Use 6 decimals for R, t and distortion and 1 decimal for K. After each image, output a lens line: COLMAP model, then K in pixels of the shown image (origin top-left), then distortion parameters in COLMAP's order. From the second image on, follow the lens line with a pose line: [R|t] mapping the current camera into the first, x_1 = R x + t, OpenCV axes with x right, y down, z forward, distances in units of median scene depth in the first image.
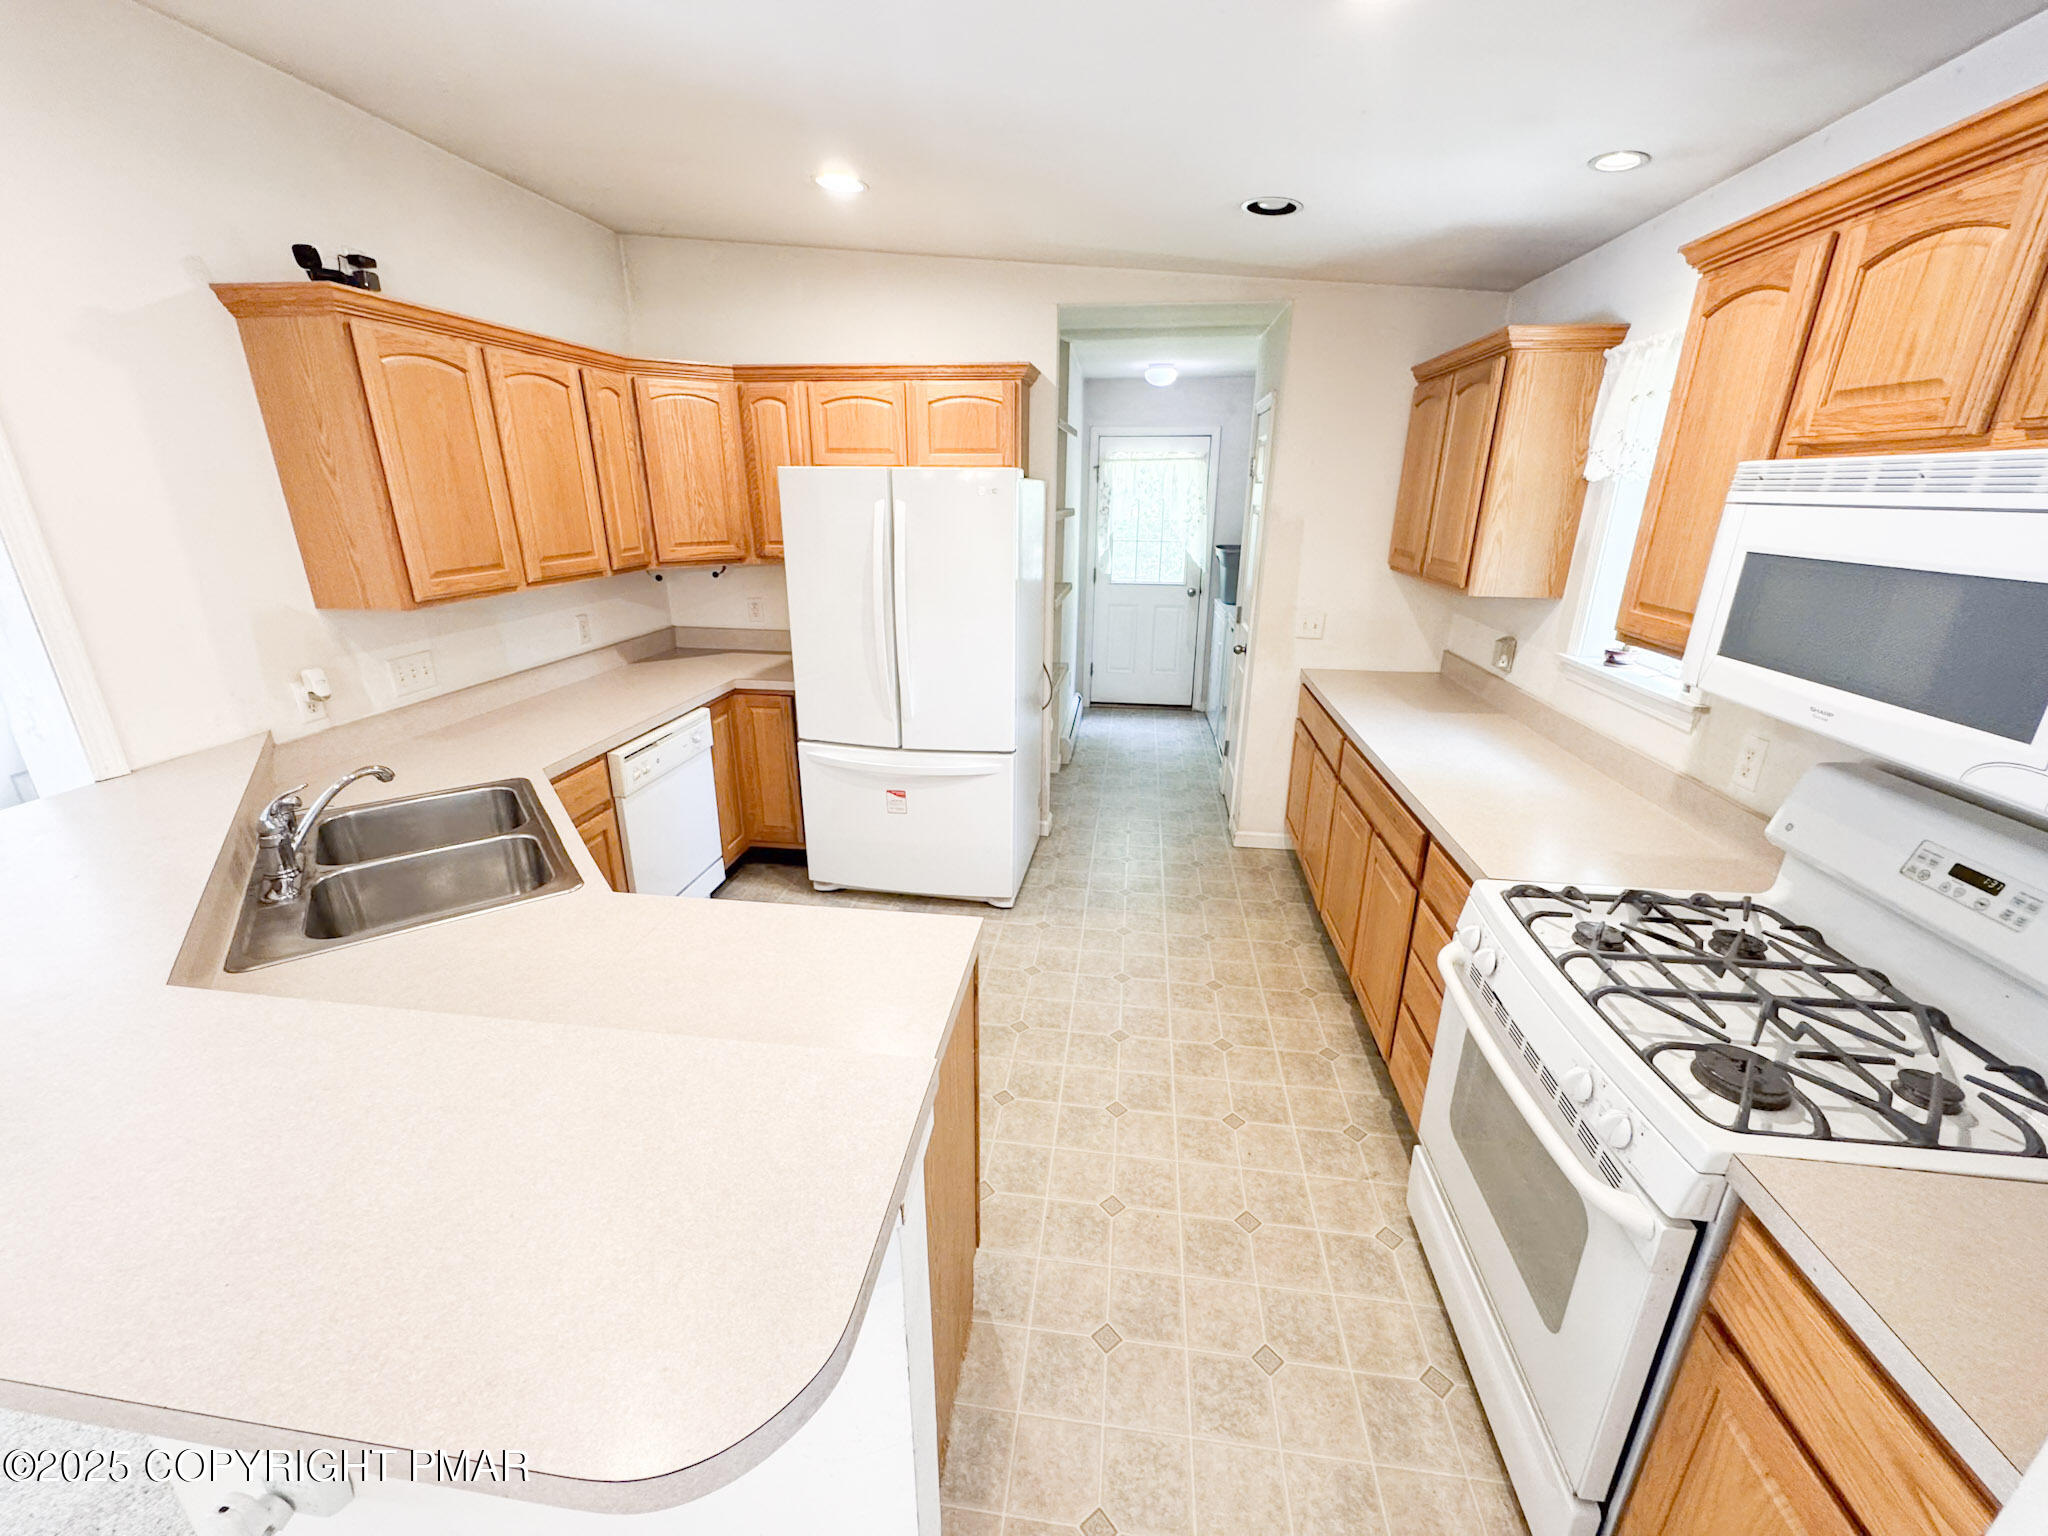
lens RADIAL K [[816.5, 0, 1024.0], [0, 816.5, 768.0], [0, 0, 1]] dist [-0.000979, -0.000379]
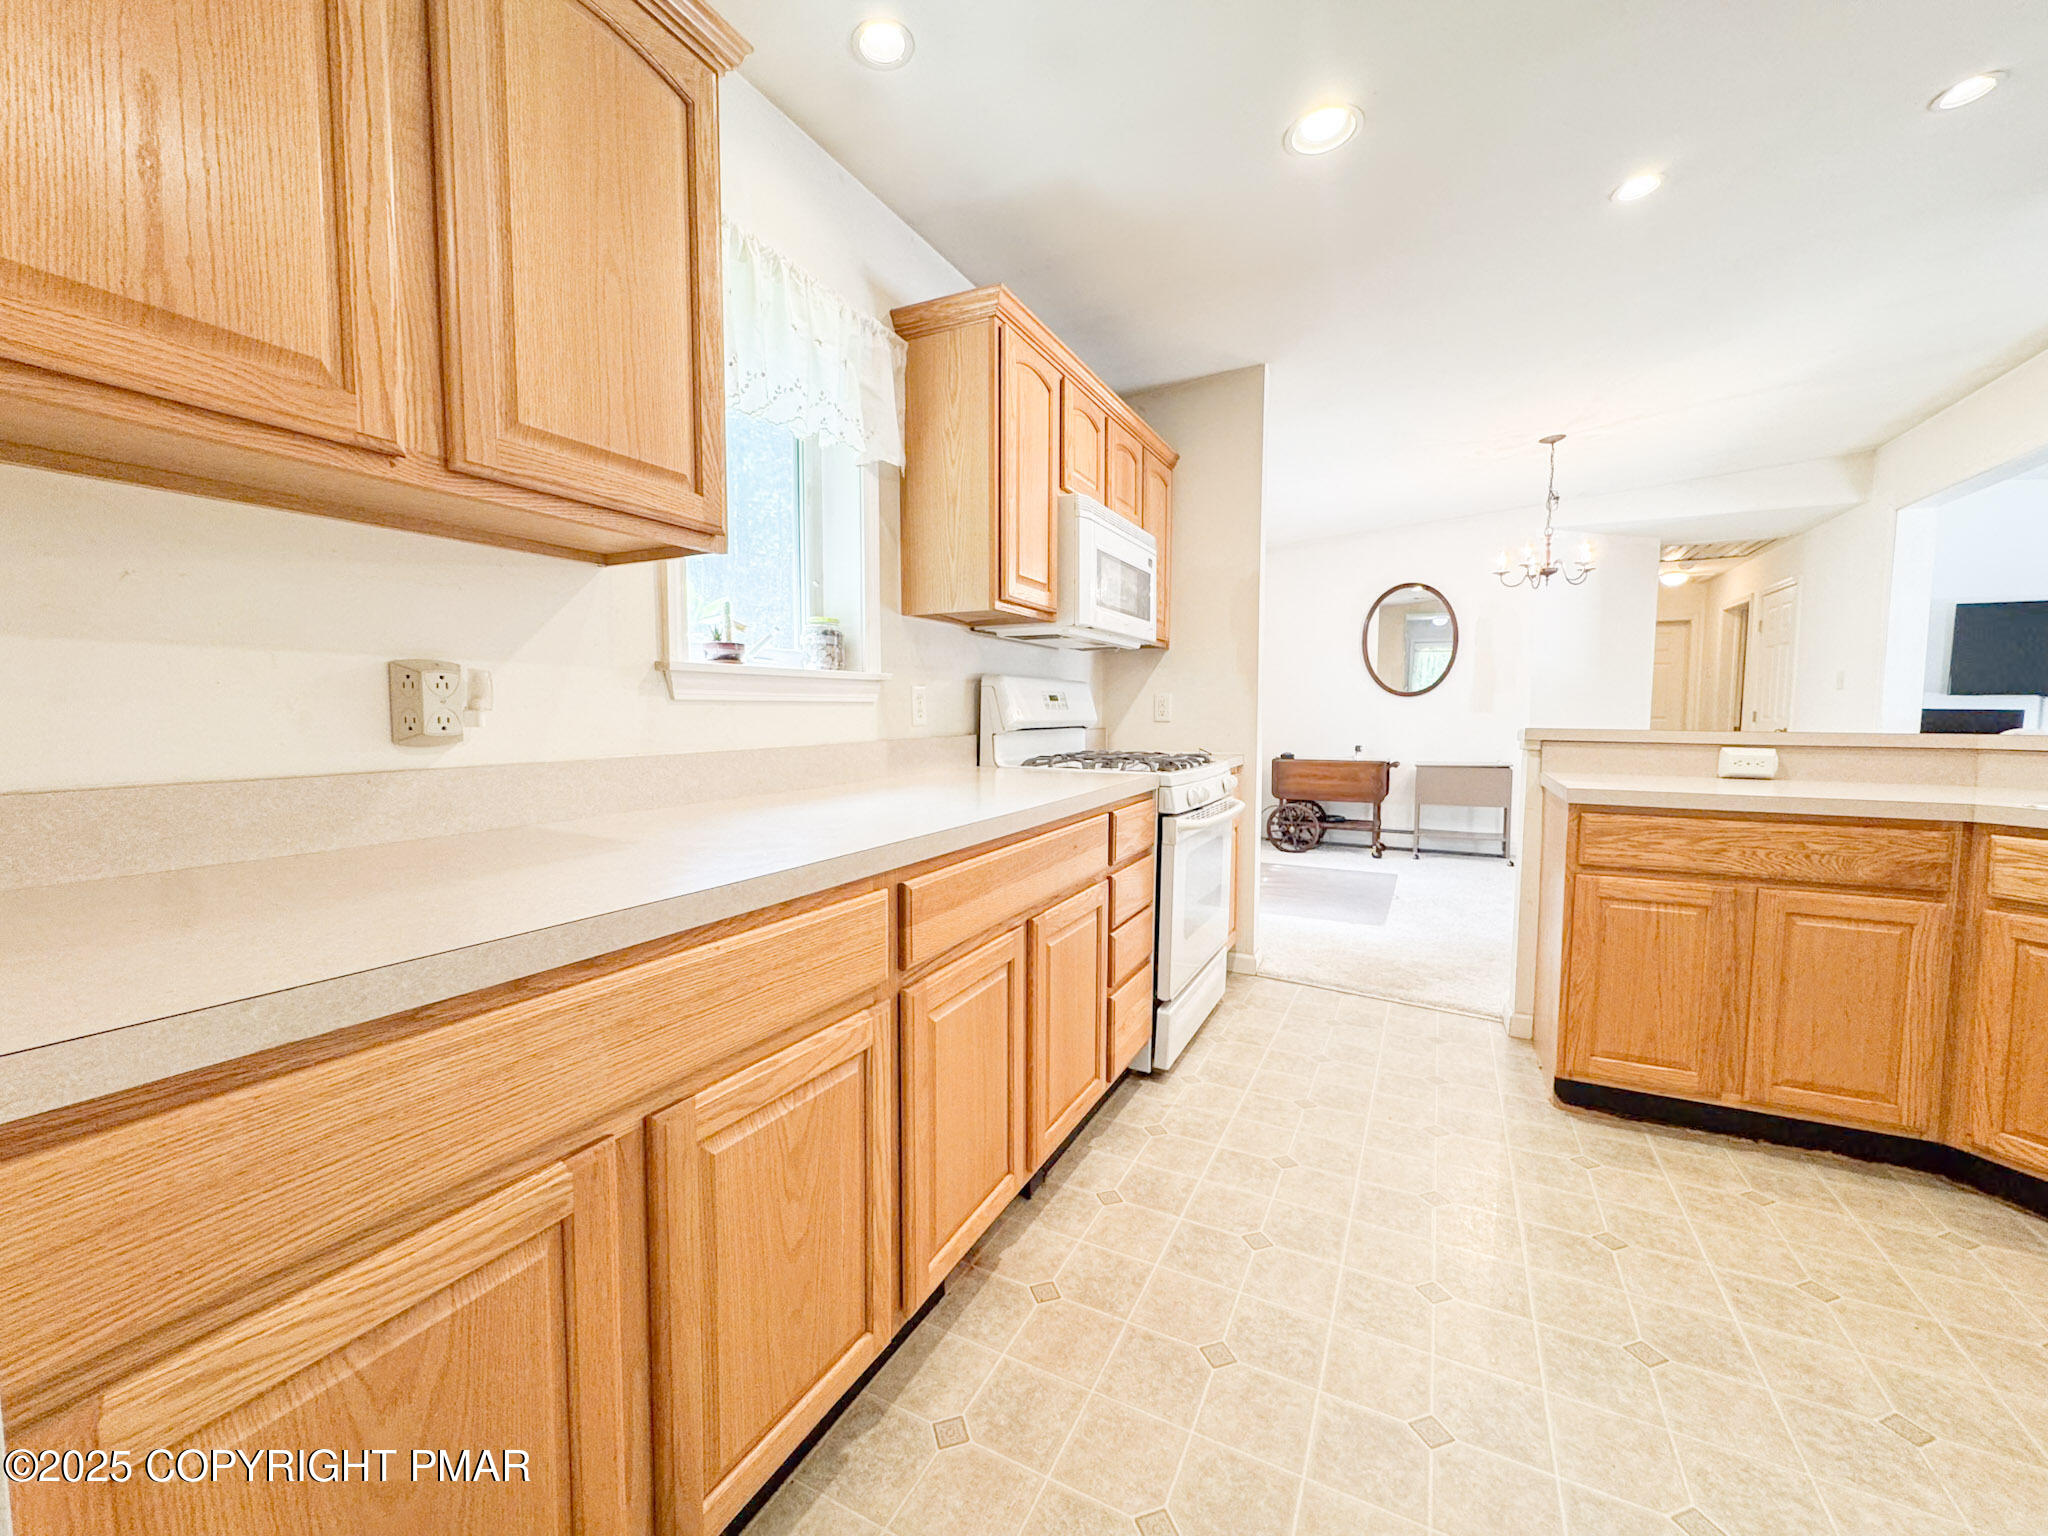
lens RADIAL K [[832.8, 0, 1024.0], [0, 832.8, 768.0], [0, 0, 1]] dist [-0.000664, -0.000130]
pose [[-0.946300, -0.033480, 0.321553, 0.249000], [0.095445, 0.921357, 0.376817, -0.311936], [-0.308881, 0.387272, -0.868685, 1.687191]]
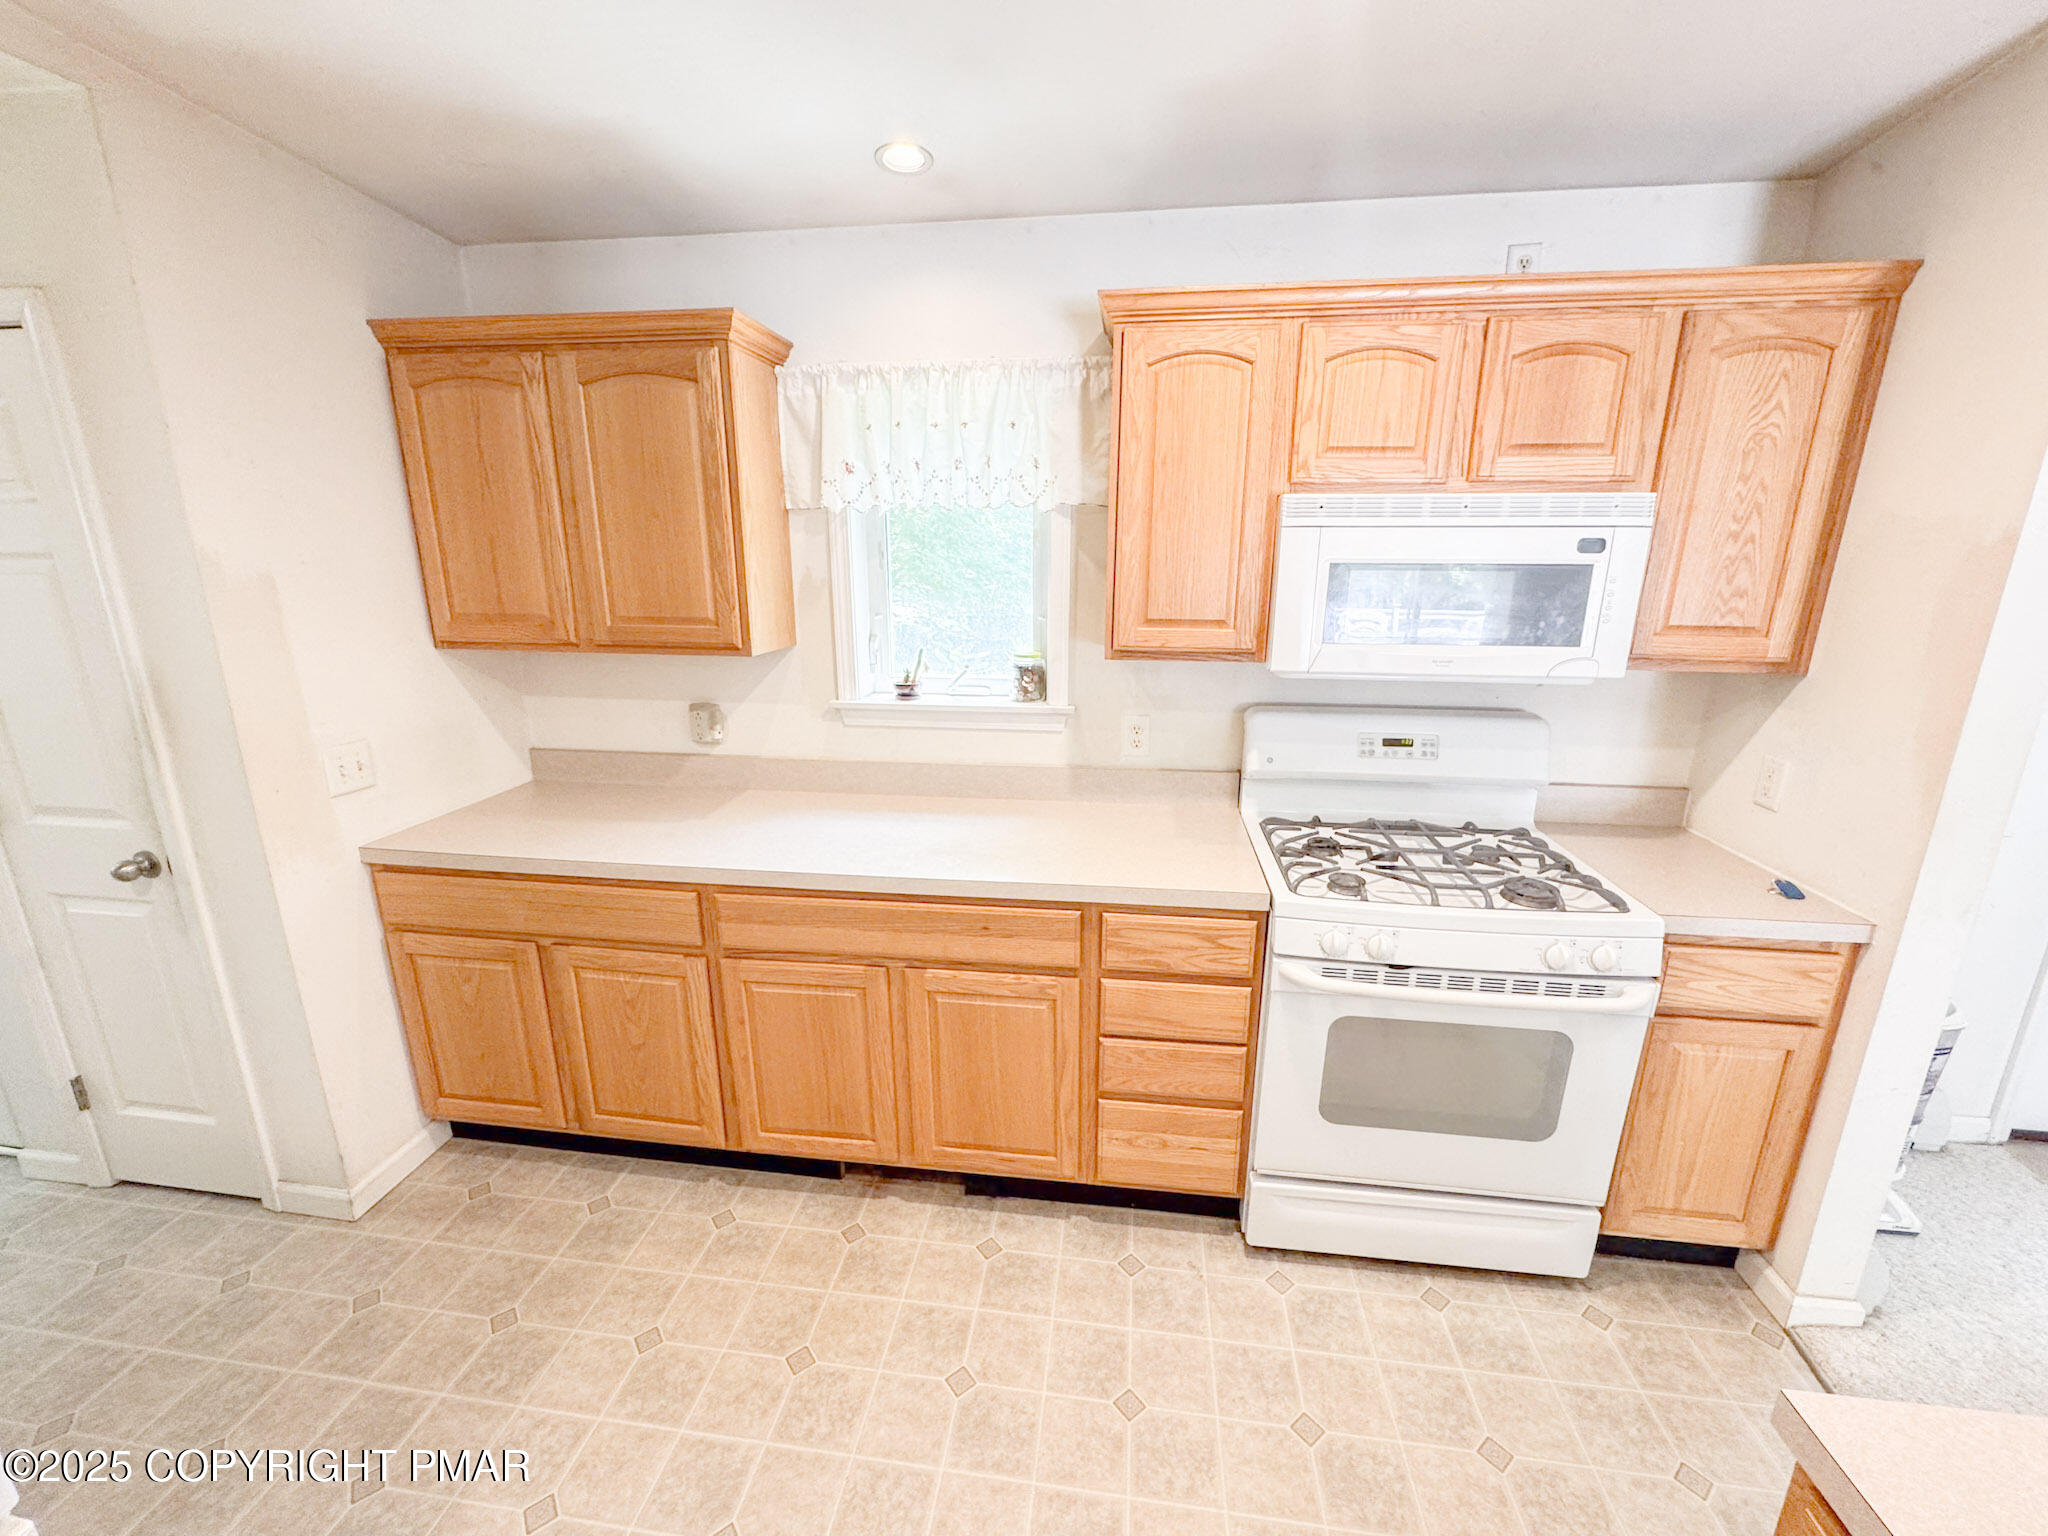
lens RADIAL K [[816.5, 0, 1024.0], [0, 816.5, 768.0], [0, 0, 1]] dist [-0.000979, -0.000379]
pose [[0.002489, -0.259124, 0.965841, -0.271585], [0.324459, 0.913800, 0.244327, -0.260261], [-0.945897, 0.312768, 0.086349, 0.853235]]
